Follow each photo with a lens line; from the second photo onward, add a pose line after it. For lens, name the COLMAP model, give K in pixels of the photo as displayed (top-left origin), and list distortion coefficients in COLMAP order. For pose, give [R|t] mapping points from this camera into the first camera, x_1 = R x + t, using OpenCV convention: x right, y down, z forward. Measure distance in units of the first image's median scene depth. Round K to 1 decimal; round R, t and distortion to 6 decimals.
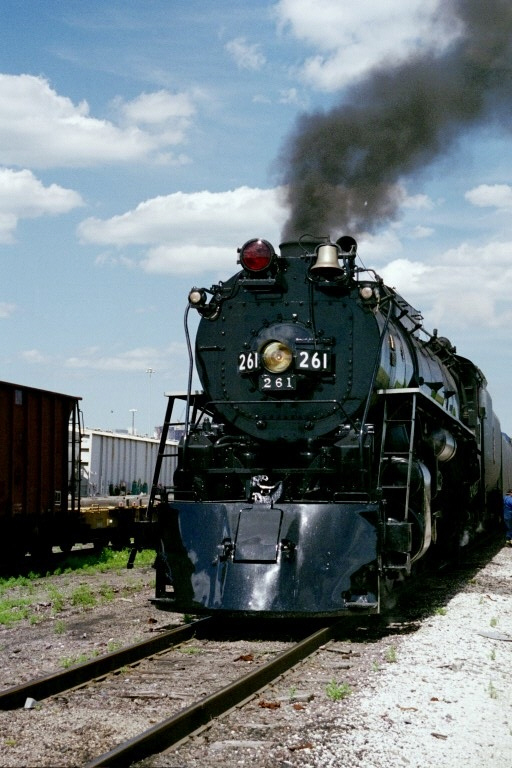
lens RADIAL K [[1598.9, 0, 253.4], [0, 1598.9, 356.2], [0, 0, 1]] dist [0.210132, 0.046889]
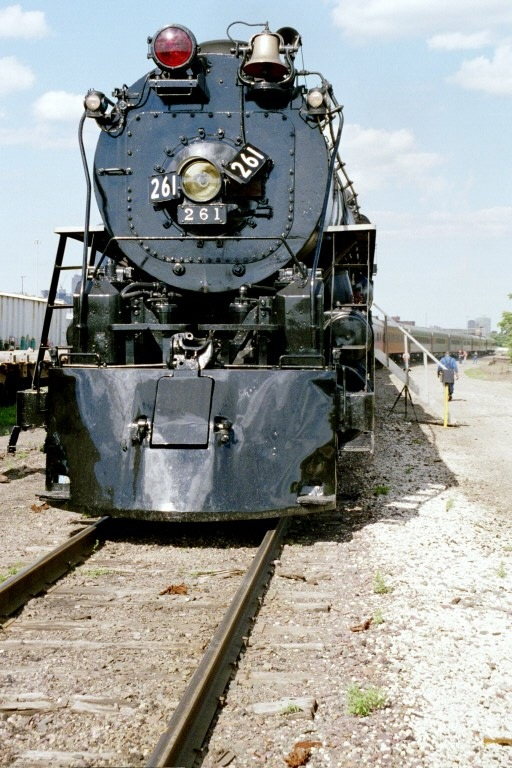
lens RADIAL K [[1330.7, 0, 255.3], [0, 1330.7, 366.0], [0, 0, 1]] dist [0.216894, 0.133478]
pose [[0.995304, -0.001039, 0.096797, -0.021774], [-0.008644, 0.994995, 0.099555, 0.024883], [-0.096416, -0.099924, 0.990313, 0.341692]]
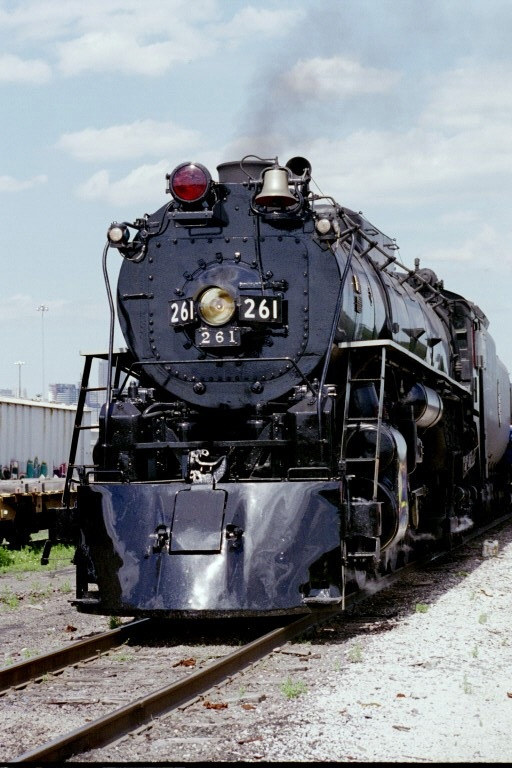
lens RADIAL K [[2206.2, 0, 257.2], [0, 2206.2, 299.7], [0, 0, 1]] dist [0.002575, 0.303104]
pose [[0.999262, -0.019630, 0.033017, -0.001857], [0.019393, 0.999784, 0.007460, -0.010654], [-0.033156, -0.006814, 0.999427, -0.136600]]
